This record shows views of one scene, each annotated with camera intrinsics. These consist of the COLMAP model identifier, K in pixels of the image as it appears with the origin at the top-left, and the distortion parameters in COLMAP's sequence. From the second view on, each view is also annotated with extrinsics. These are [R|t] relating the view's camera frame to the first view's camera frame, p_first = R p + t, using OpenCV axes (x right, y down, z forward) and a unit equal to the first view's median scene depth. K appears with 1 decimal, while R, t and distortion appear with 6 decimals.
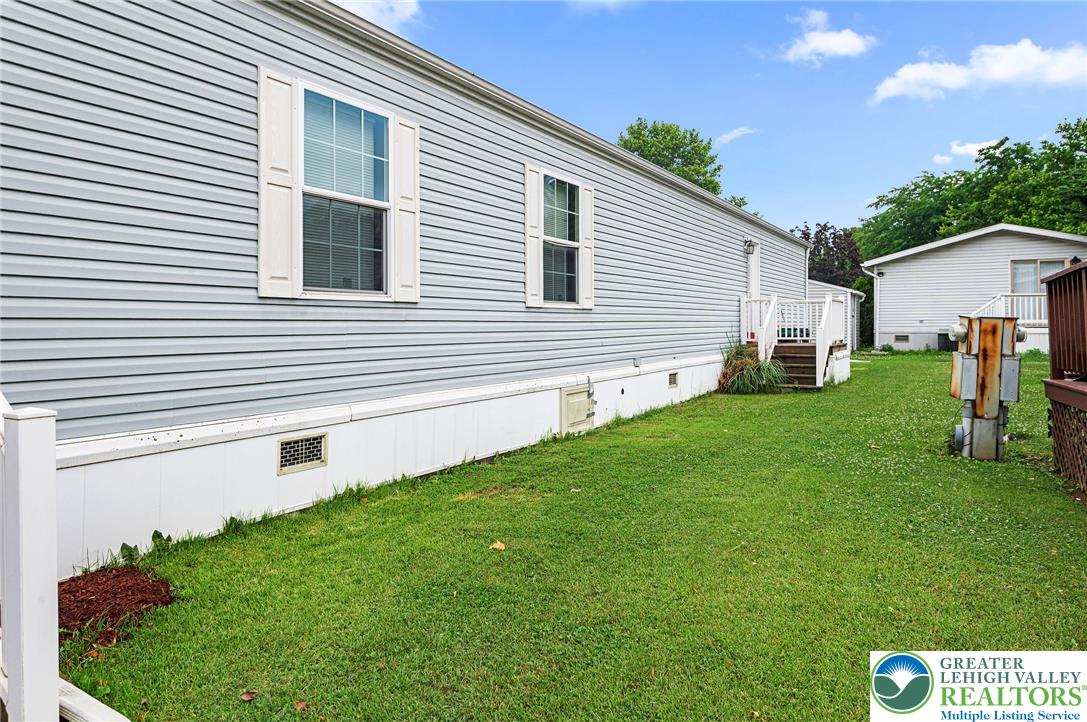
lens RADIAL K [[721.9, 0, 557.5], [0, 721.9, 318.0], [0, 0, 1]] dist [0.029677, 0.001249]
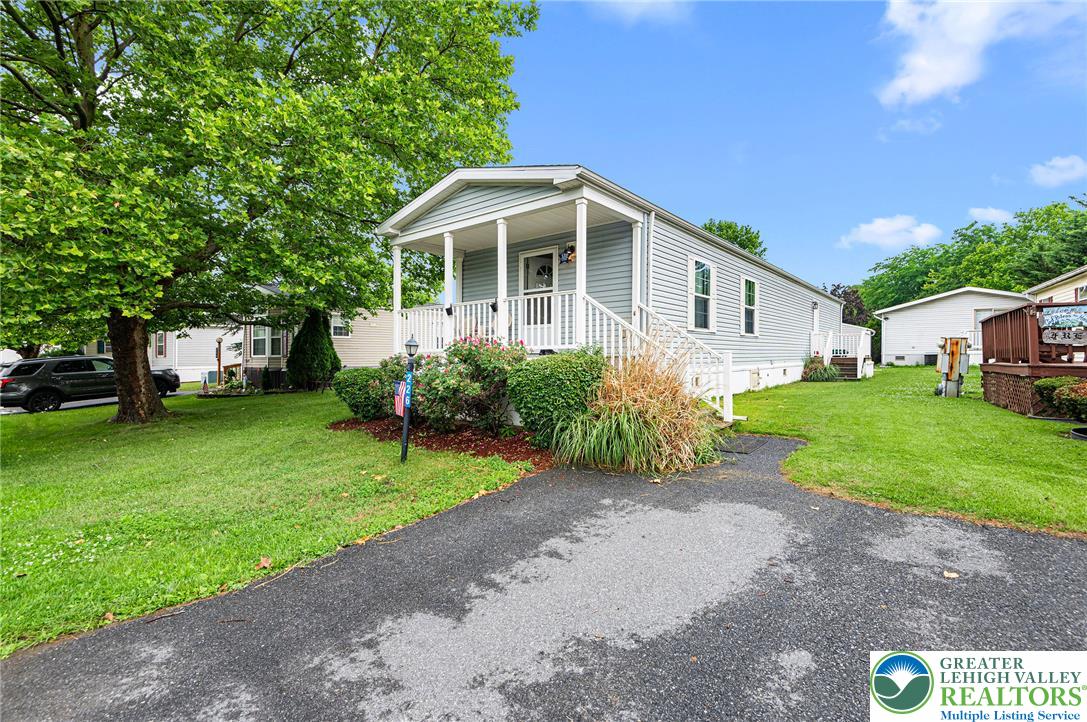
lens RADIAL K [[499.1, 0, 541.5], [0, 499.1, 359.4], [0, 0, 1]] dist [0.000386, -0.000136]
pose [[0.986153, 0.001567, -0.165828, -0.150898], [0.001131, 0.999869, 0.016176, 0.013479], [0.165831, -0.016139, 0.986022, -0.268009]]
